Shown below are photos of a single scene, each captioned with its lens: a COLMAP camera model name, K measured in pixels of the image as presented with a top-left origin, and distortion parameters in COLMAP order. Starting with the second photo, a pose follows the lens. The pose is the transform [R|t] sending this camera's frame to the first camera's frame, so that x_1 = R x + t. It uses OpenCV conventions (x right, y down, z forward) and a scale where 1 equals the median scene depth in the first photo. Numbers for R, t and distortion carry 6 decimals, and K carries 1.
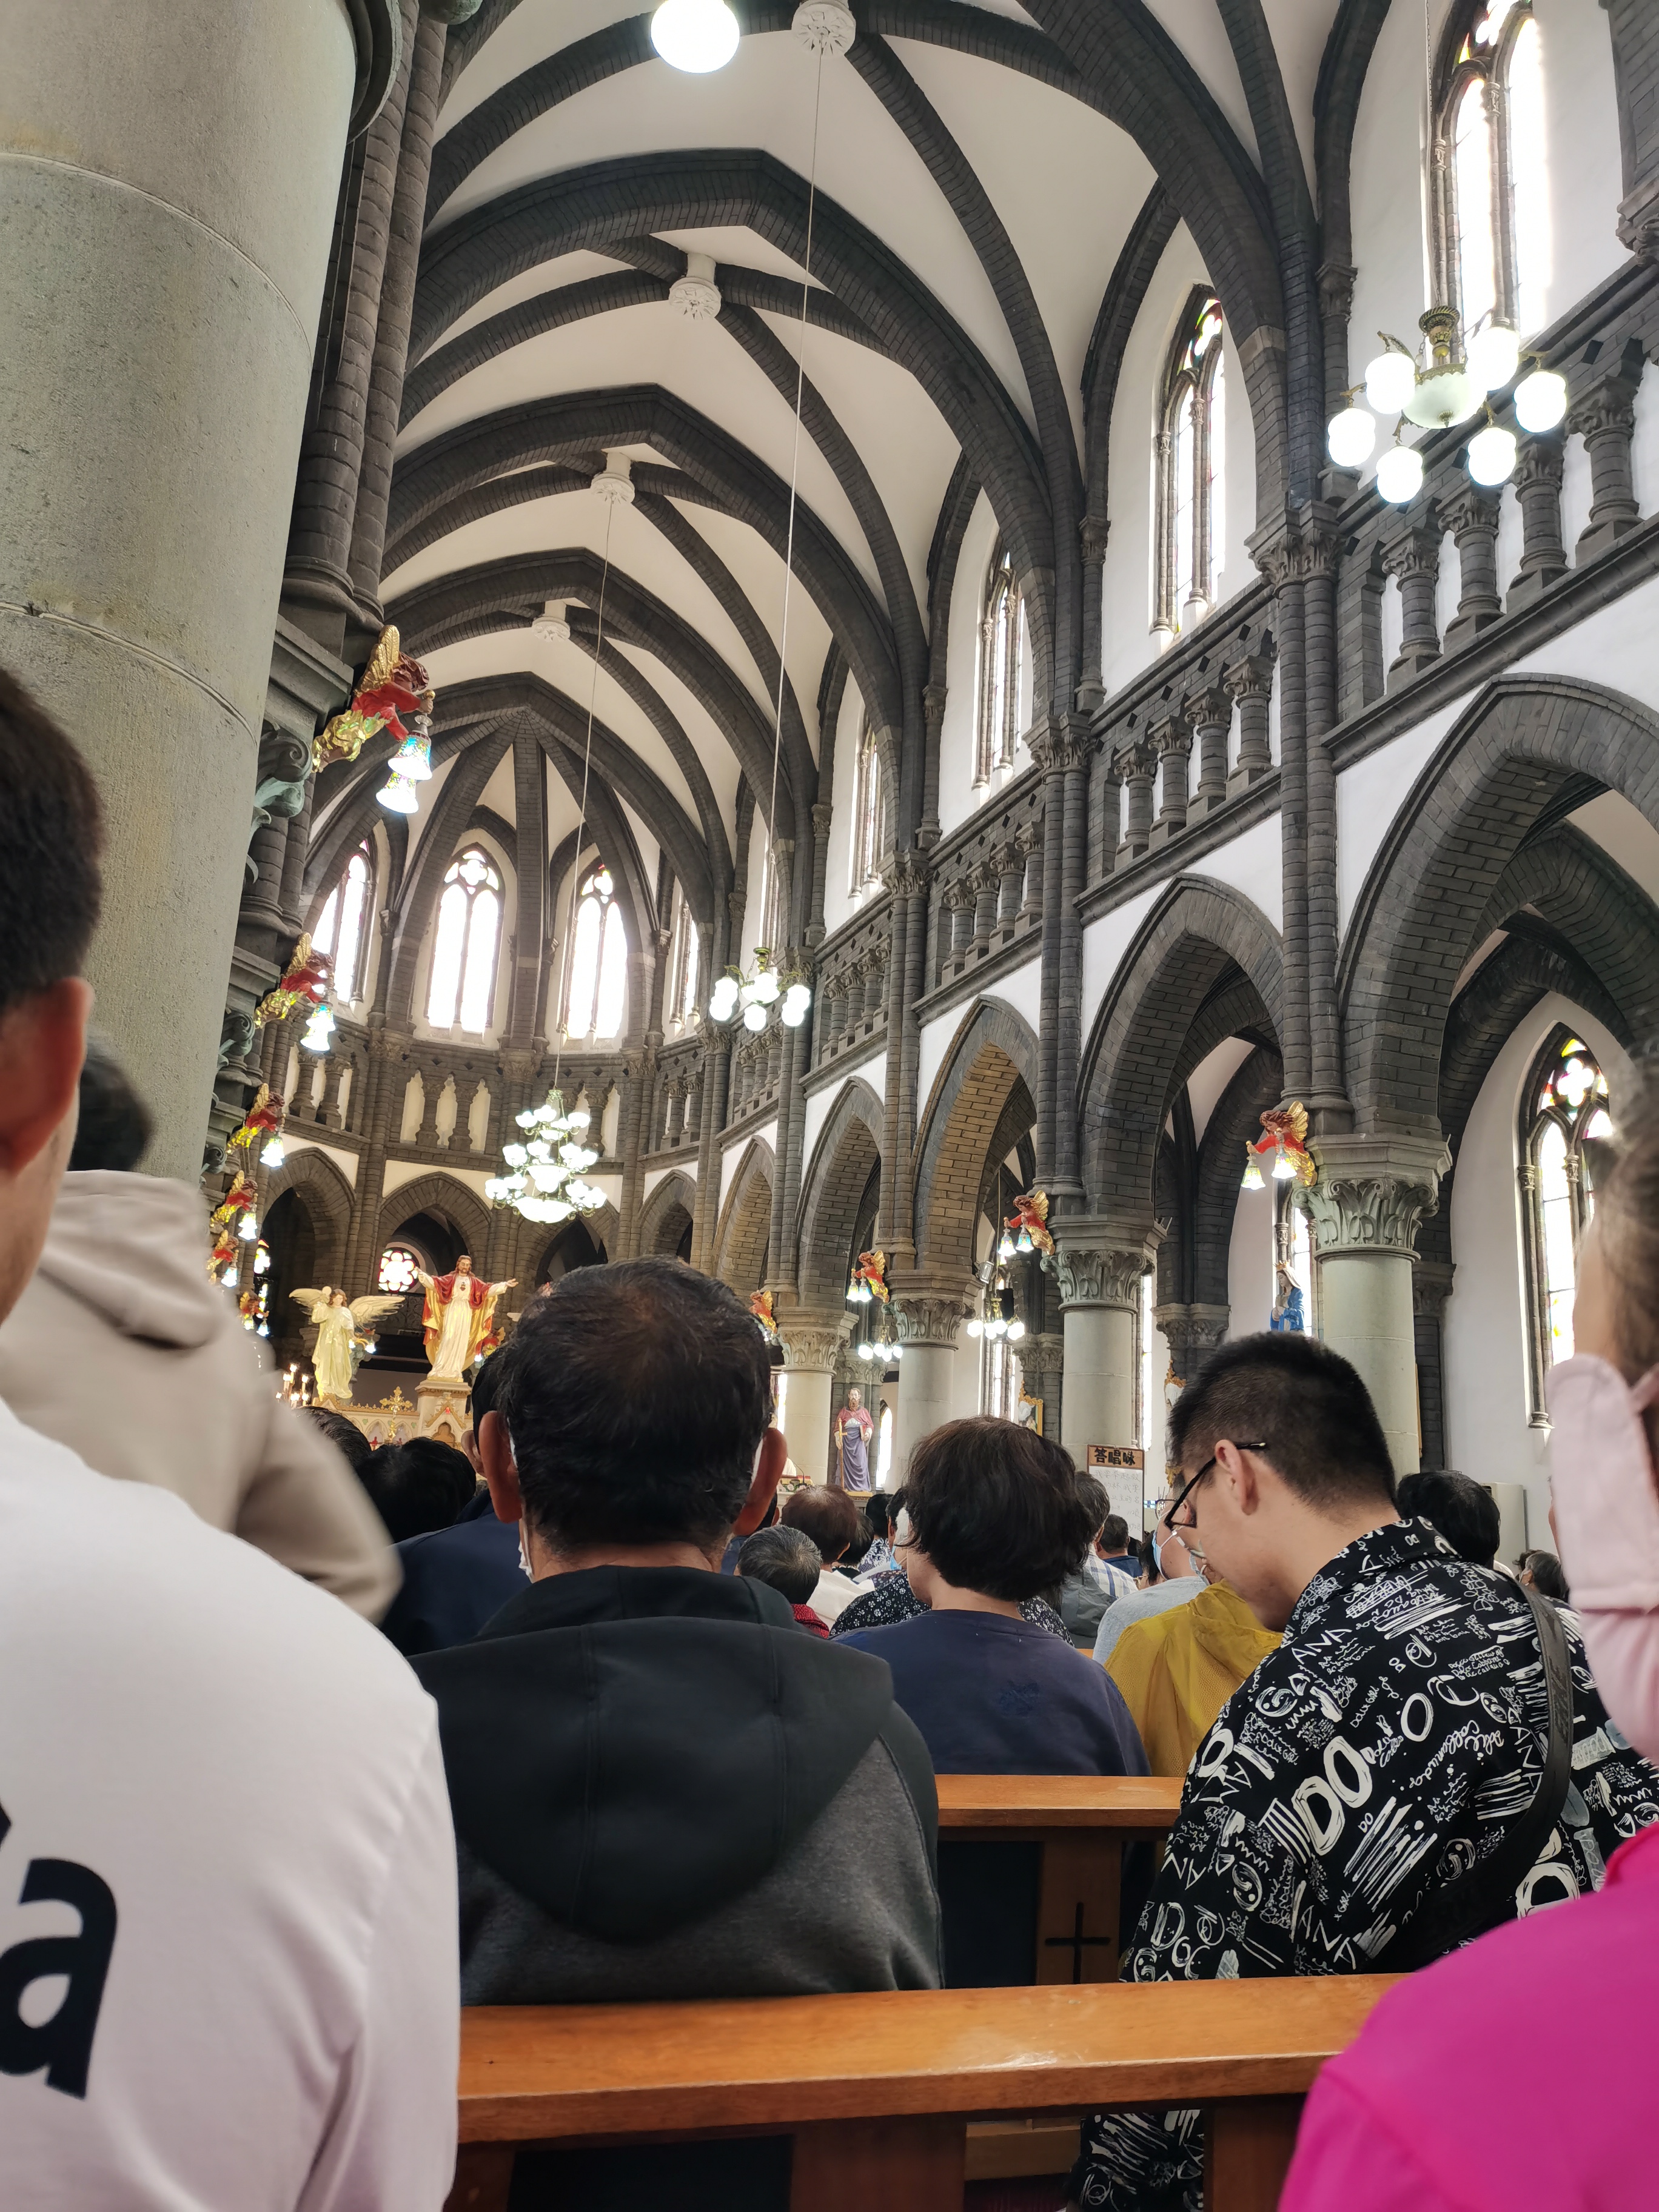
lens RADIAL K [[1742.3, 0, 829.5], [0, 1742.3, 1106.0], [0, 0, 1]] dist [0.111037, -0.080486]
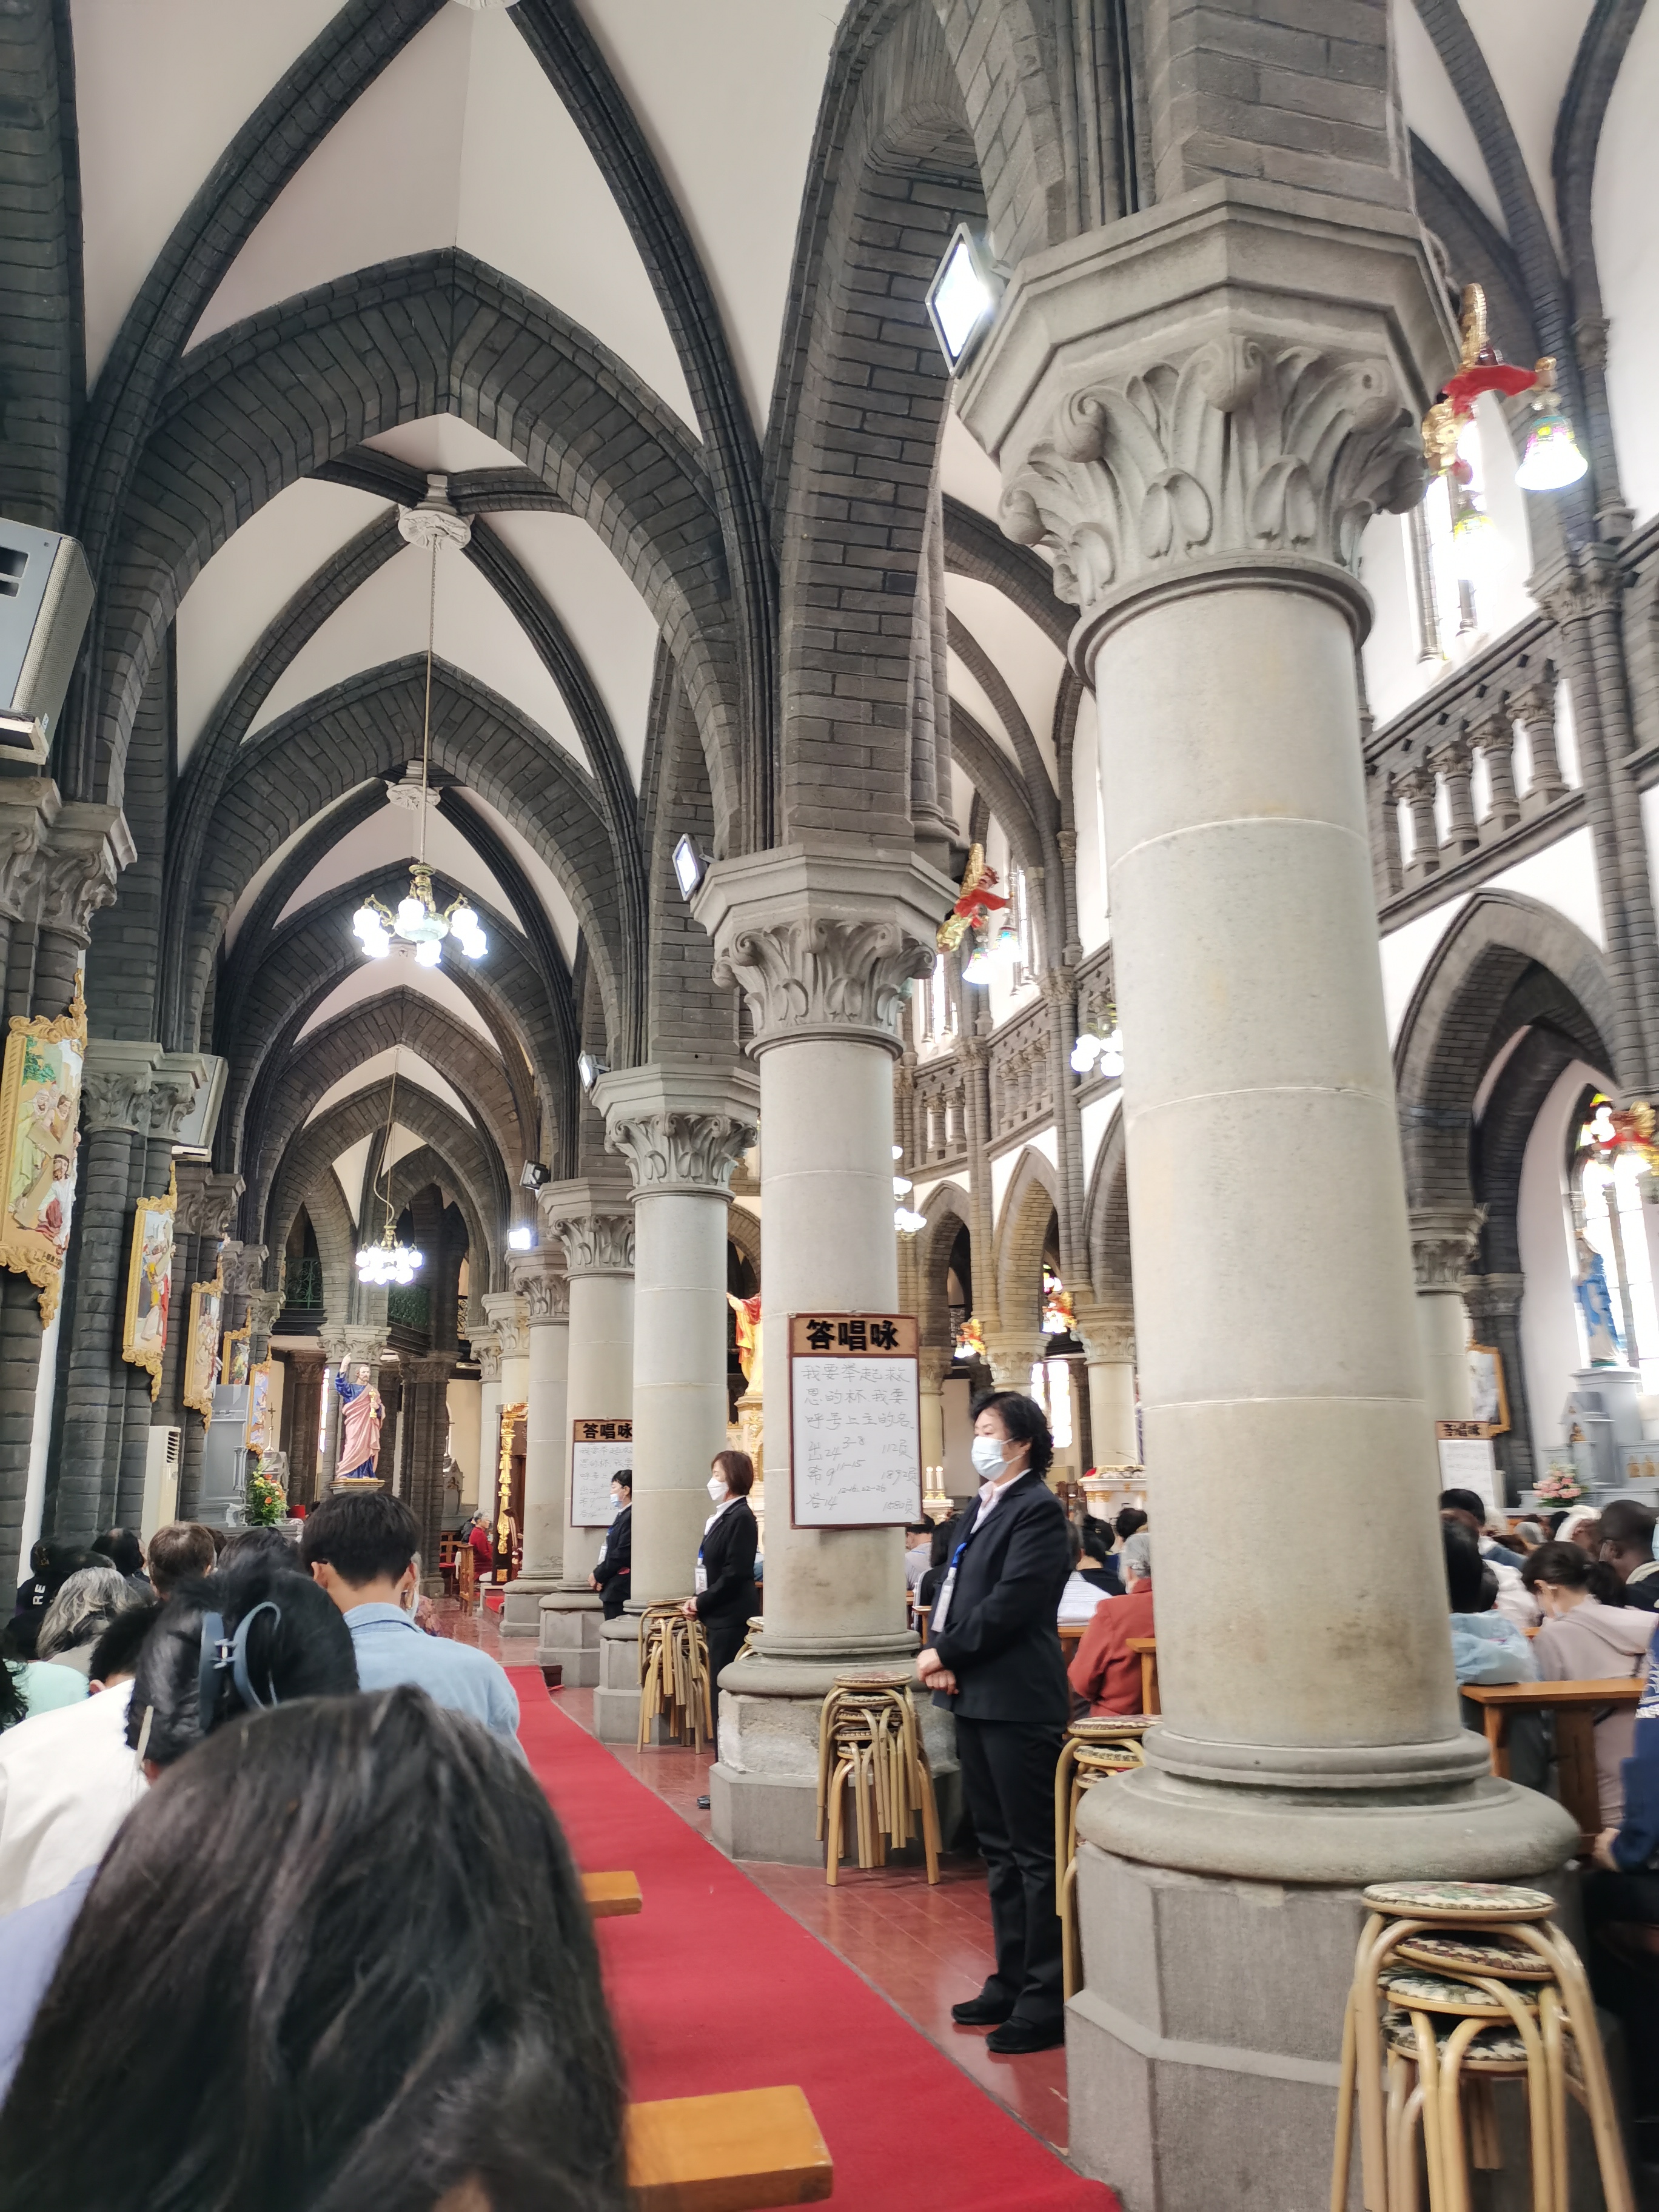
lens RADIAL K [[1742.3, 0, 829.5], [0, 1742.3, 1106.0], [0, 0, 1]] dist [0.111037, -0.080486]
pose [[0.992570, -0.092140, -0.079470, -0.119488], [0.093365, 0.995562, 0.011841, -0.048459], [0.078026, -0.019173, 0.996767, -0.115410]]
